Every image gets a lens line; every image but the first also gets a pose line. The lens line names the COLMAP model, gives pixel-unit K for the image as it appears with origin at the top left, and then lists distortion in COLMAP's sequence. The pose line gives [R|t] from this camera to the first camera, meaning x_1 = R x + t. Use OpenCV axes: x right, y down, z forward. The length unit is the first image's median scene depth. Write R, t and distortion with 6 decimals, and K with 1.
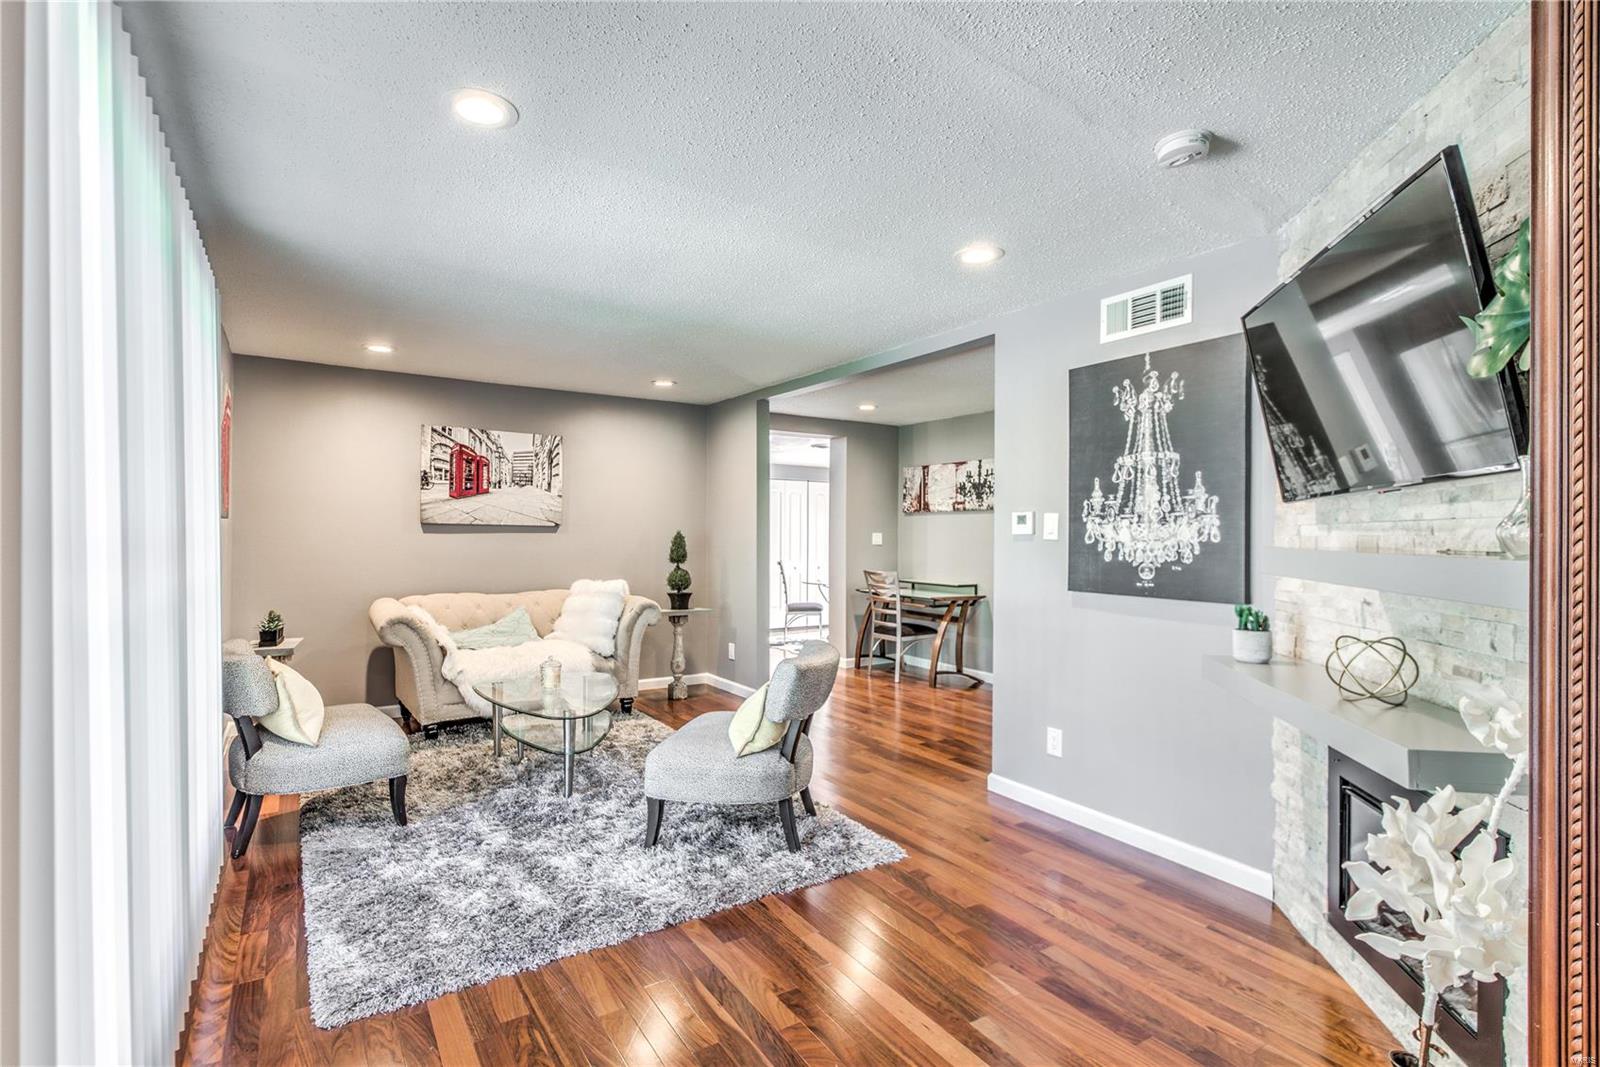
lens RADIAL K [[771.7, 0, 788.4], [0, 771.7, 534.3], [0, 0, 1]] dist [0.005264, -0.000324]
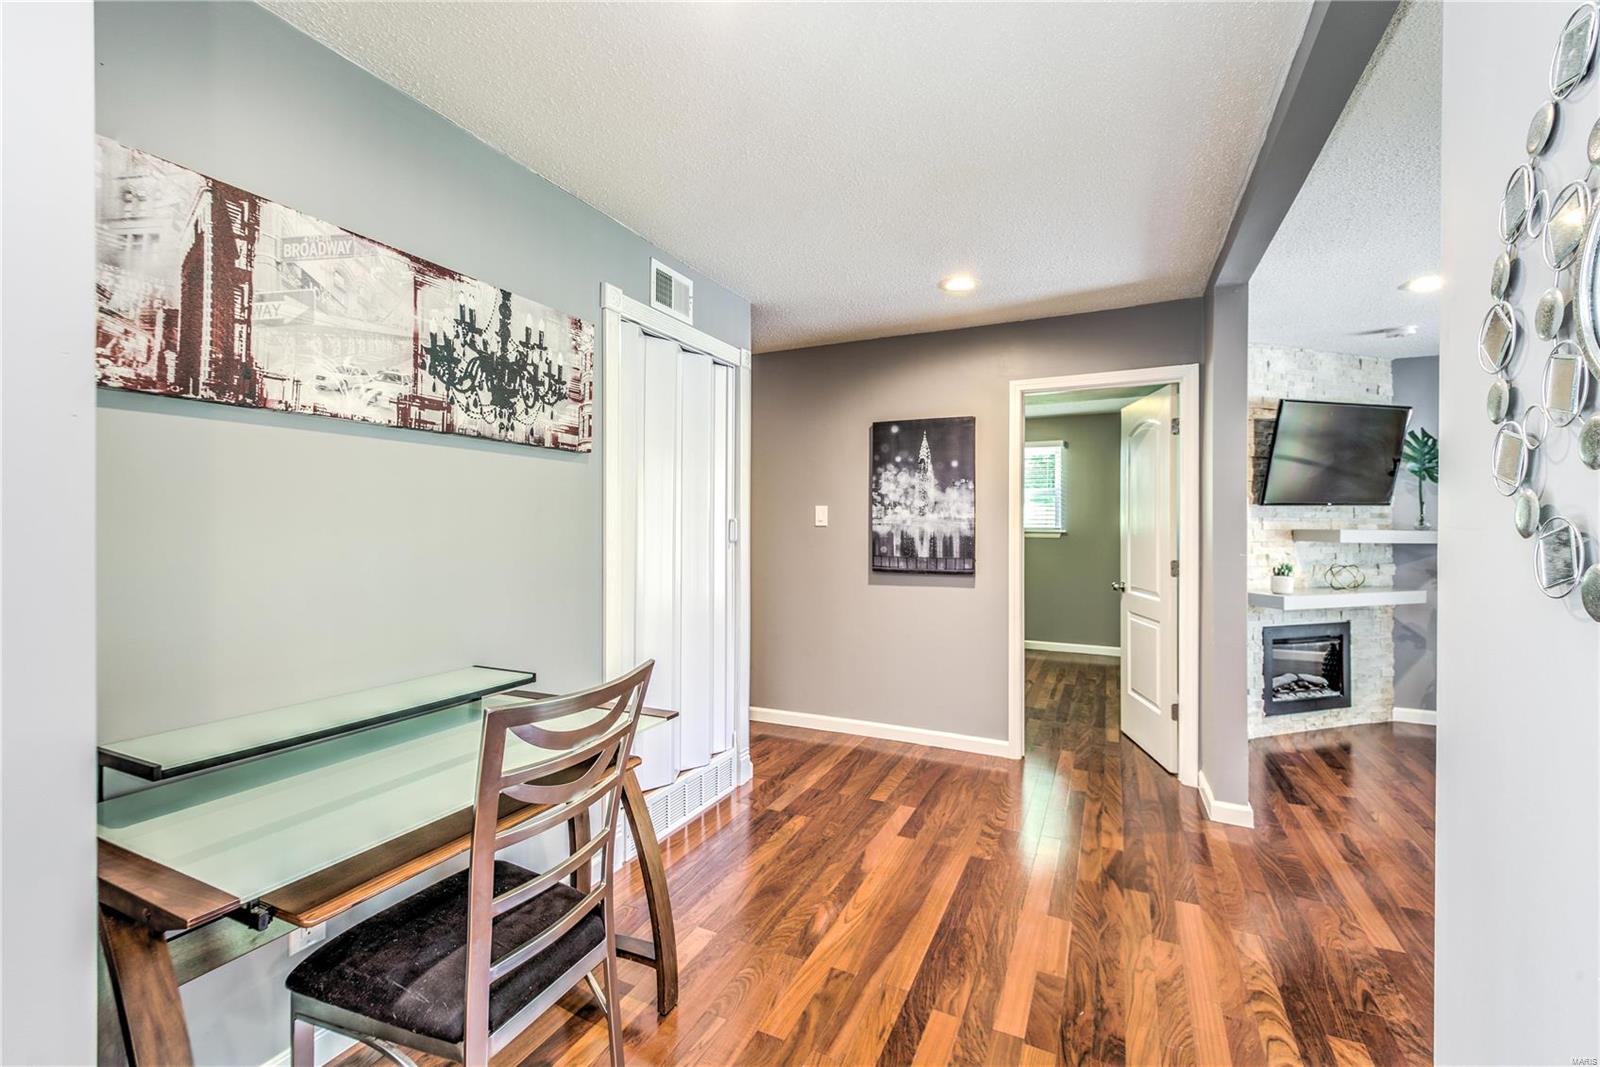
lens RADIAL K [[678.2, 0, 777.5], [0, 678.2, 522.6], [0, 0, 1]] dist [0.015783, -0.004990]
pose [[-0.503330, -0.004764, 0.864081, -0.065488], [-0.006756, 0.999976, 0.001579, 0.002838], [-0.864068, -0.005043, -0.503350, 1.018171]]
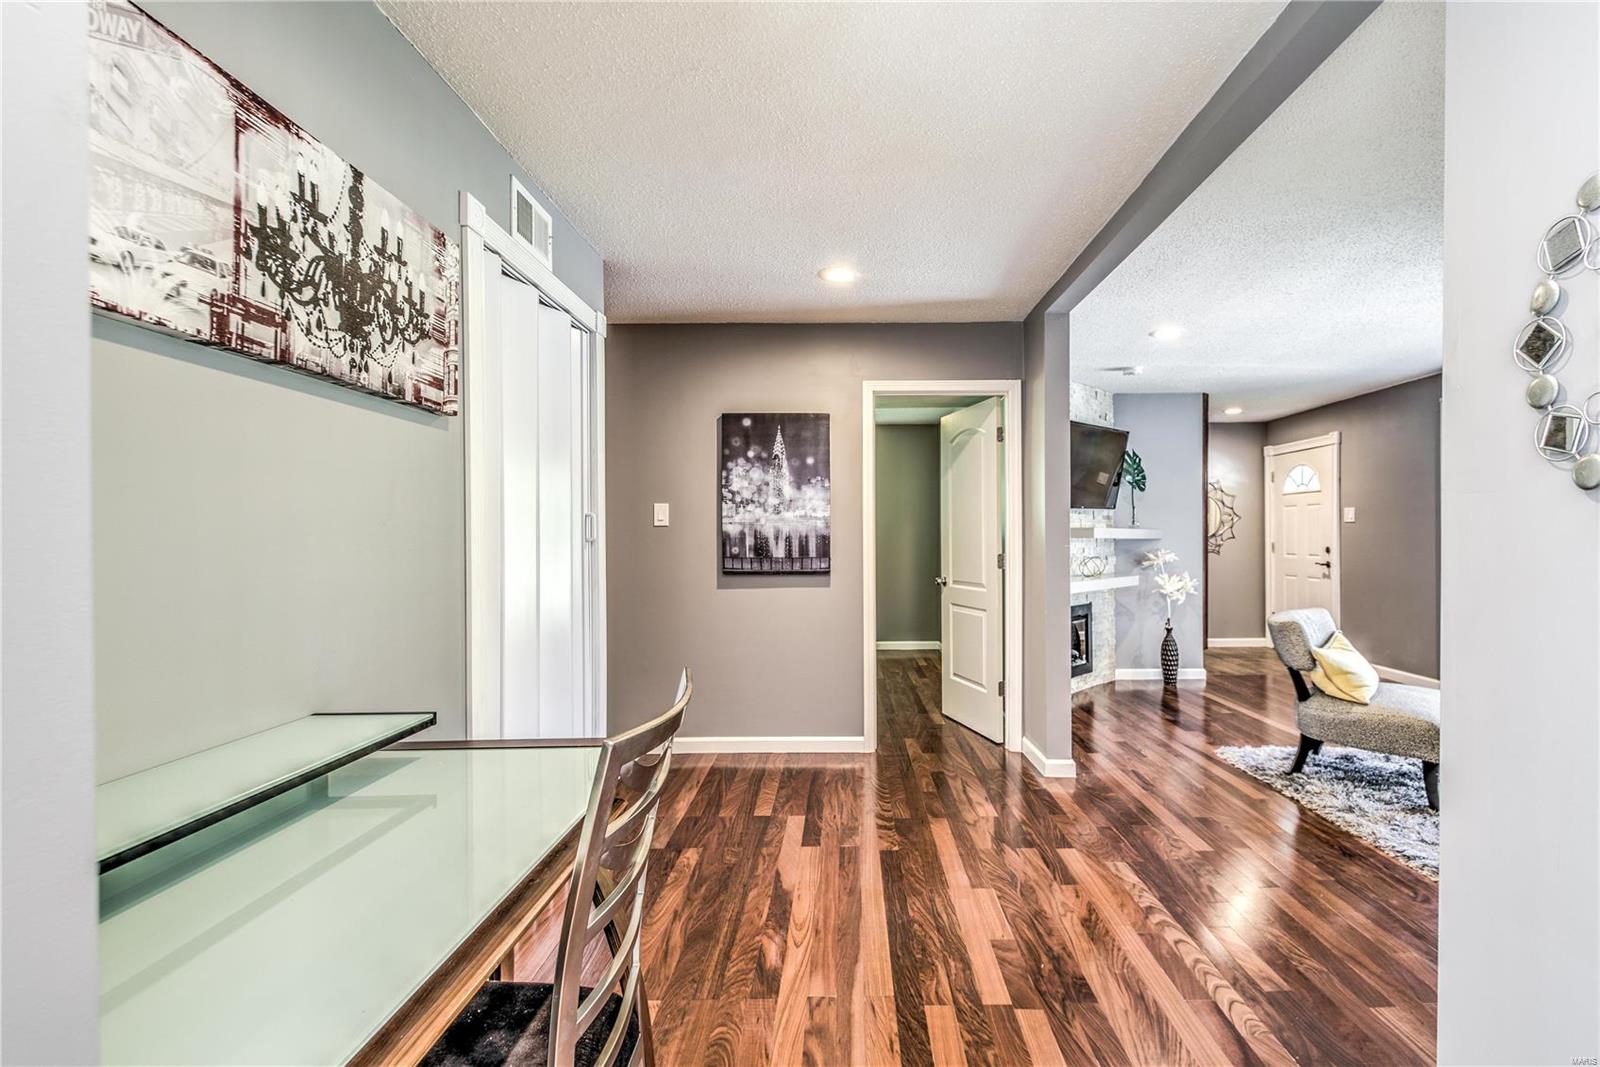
lens RADIAL K [[704.5, 0, 849.8], [0, 704.5, 536.4], [0, 0, 1]] dist [0.013708, -0.008328]
pose [[-0.837637, -0.002336, 0.546222, 0.006897], [-0.000357, 0.999993, 0.003729, 0.012915], [-0.546227, 0.002929, -0.837632, 1.068361]]
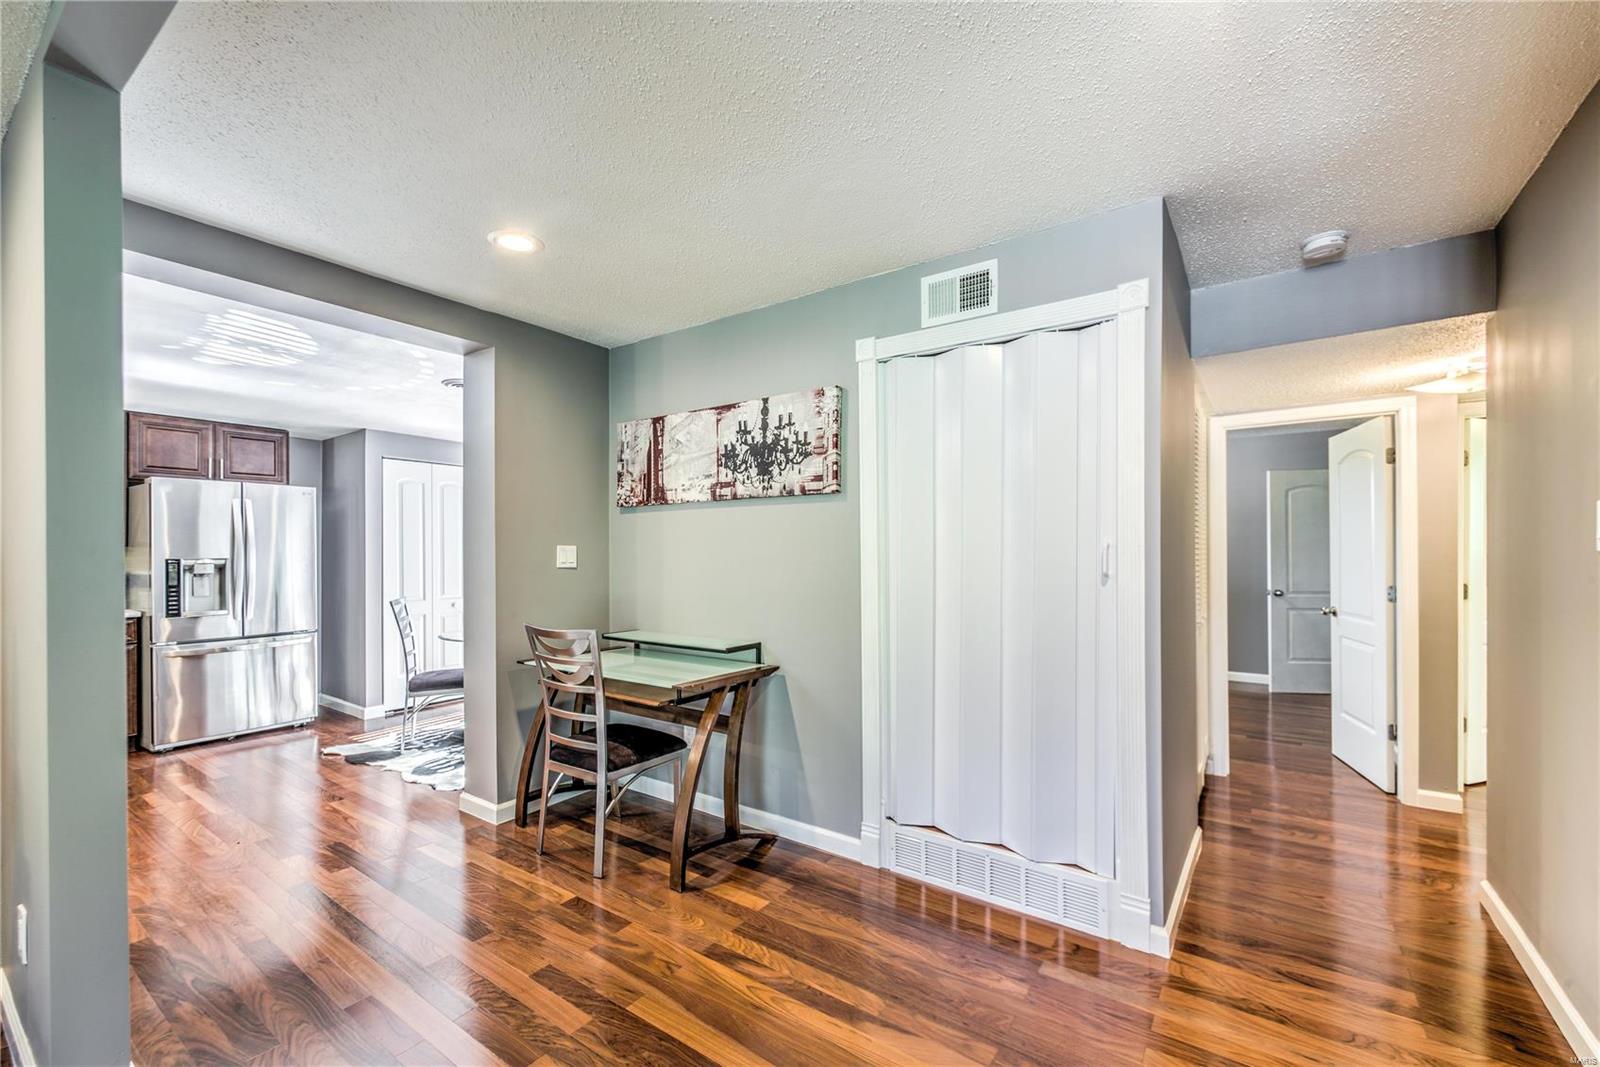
lens RADIAL K [[678.2, 0, 801.0], [0, 678.2, 542.0], [0, 0, 1]] dist [0.015783, -0.004990]
pose [[0.930387, -0.008691, 0.366477, 0.103058], [0.012928, 0.999875, -0.009107, 0.002417], [-0.366352, 0.013211, 0.930383, 0.561702]]
